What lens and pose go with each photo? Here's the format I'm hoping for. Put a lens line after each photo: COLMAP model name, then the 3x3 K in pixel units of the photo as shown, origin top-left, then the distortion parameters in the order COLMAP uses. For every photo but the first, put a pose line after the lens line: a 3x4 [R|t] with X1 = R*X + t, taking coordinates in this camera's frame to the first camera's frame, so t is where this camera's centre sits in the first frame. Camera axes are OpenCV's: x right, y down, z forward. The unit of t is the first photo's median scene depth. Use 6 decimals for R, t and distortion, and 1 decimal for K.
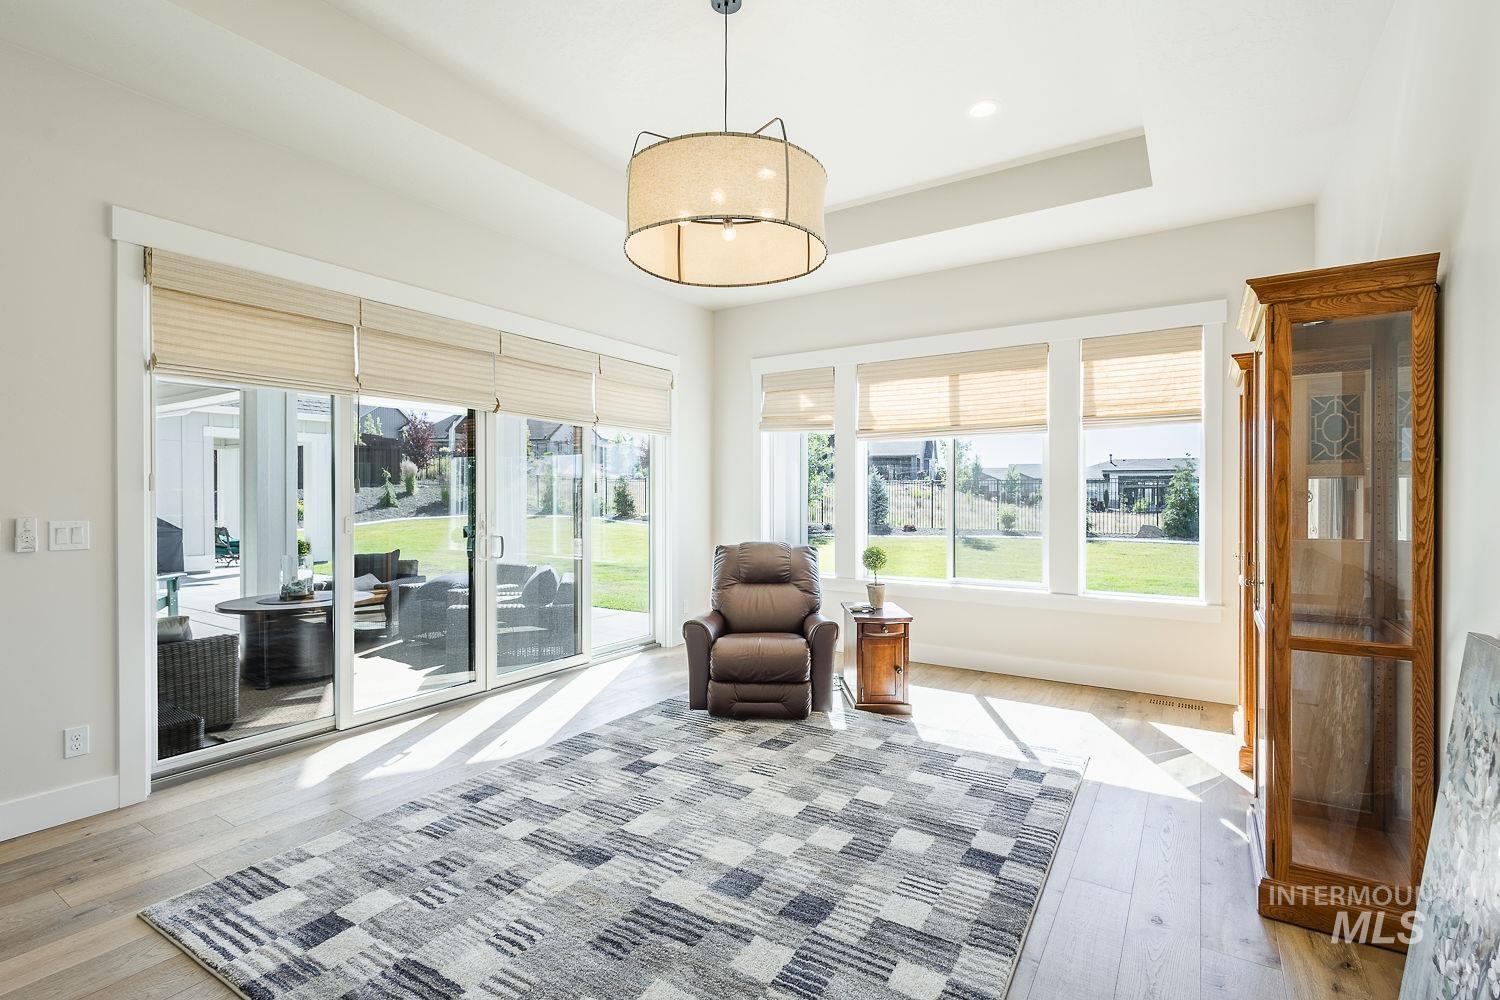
lens RADIAL K [[685.2, 0, 750.0], [0, 685.2, 500.0], [0, 0, 1]] dist [0.005930, -0.000420]
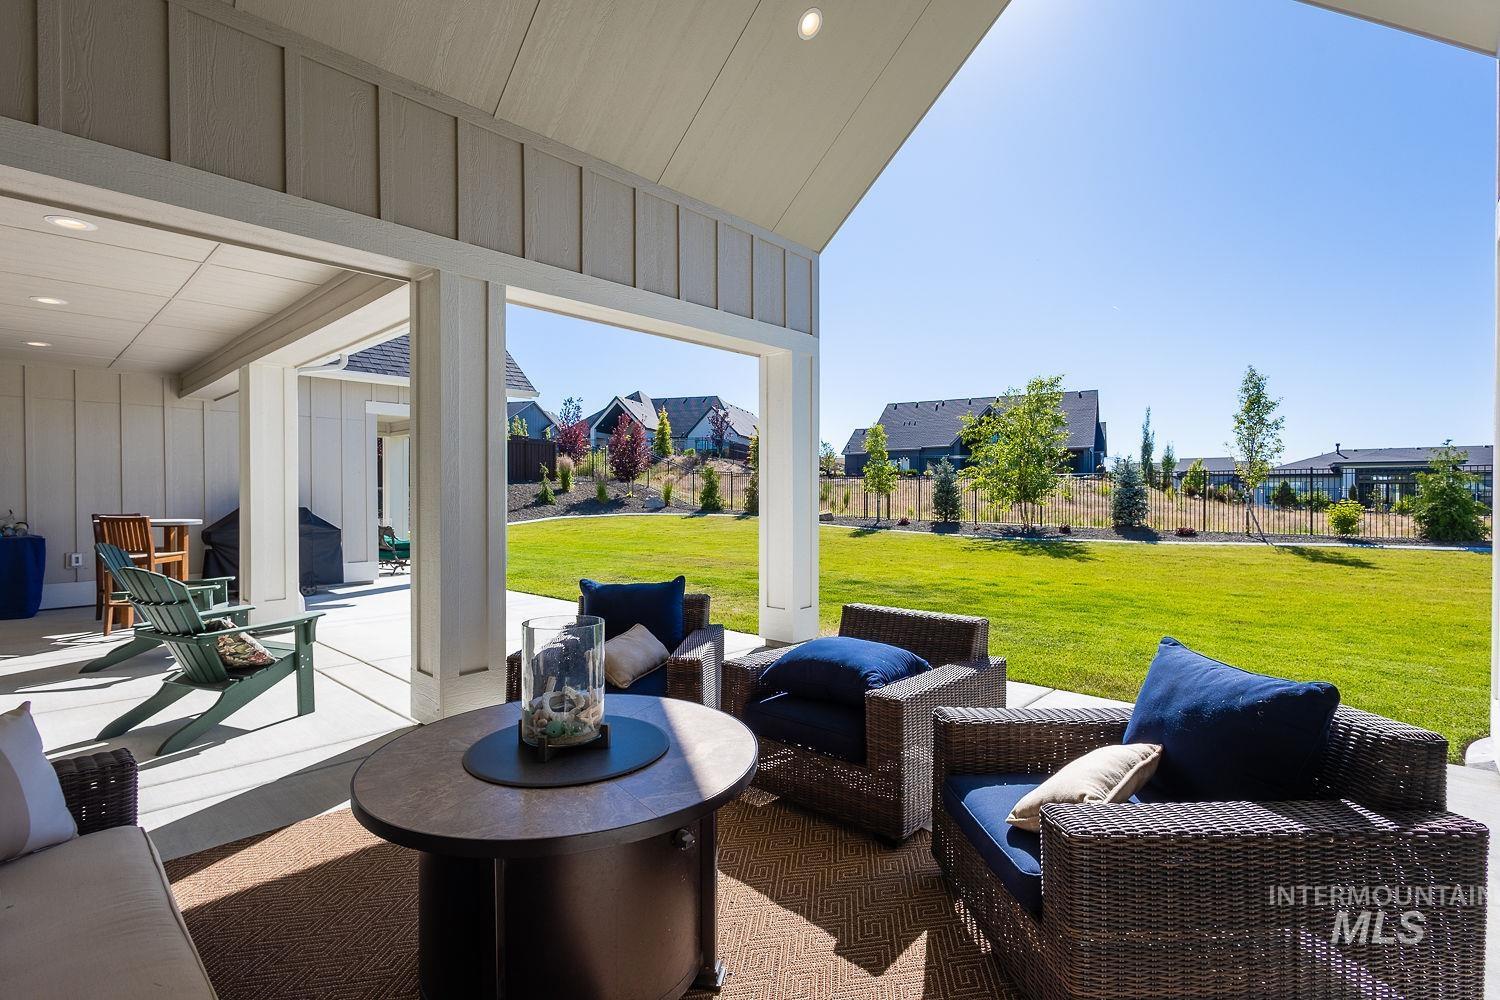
lens RADIAL K [[701.4, 0, 750.0], [0, 701.4, 500.0], [0, 0, 1]] dist [0.002851, -0.000531]
pose [[0.983326, 0.000407, -0.181849, -0.068121], [-0.000153, 0.999999, 0.001408, 0.002686], [0.181850, -0.001357, 0.983325, 0.090592]]
